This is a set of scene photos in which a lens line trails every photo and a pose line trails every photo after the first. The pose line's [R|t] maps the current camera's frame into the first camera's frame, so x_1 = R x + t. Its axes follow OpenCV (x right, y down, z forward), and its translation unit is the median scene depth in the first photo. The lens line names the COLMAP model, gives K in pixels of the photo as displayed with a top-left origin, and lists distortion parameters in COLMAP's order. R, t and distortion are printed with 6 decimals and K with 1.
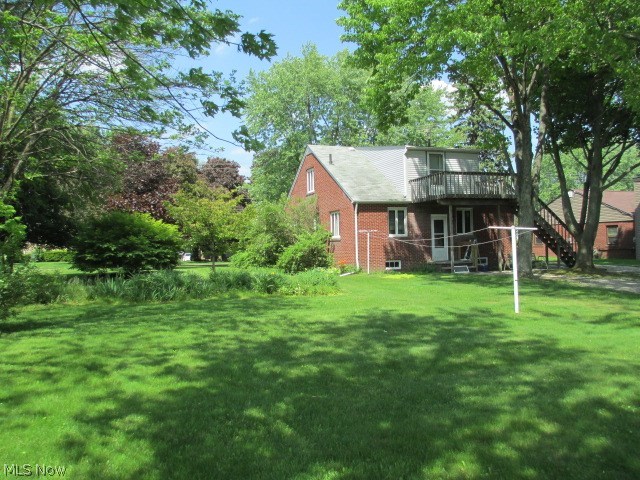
lens RADIAL K [[516.0, 0, 320.8], [0, 516.0, 240.4], [0, 0, 1]] dist [-0.031636, 0.001616]
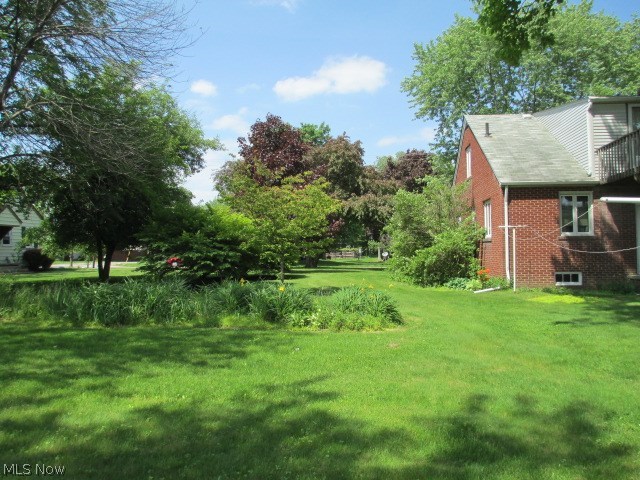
lens RADIAL K [[516.0, 0, 325.5], [0, 516.0, 228.4], [0, 0, 1]] dist [-0.031636, 0.001616]
pose [[0.906502, -0.002149, -0.422197, 0.134443], [-0.006280, 0.999808, -0.018573, -0.002642], [0.422156, 0.019488, 0.906314, 0.272352]]
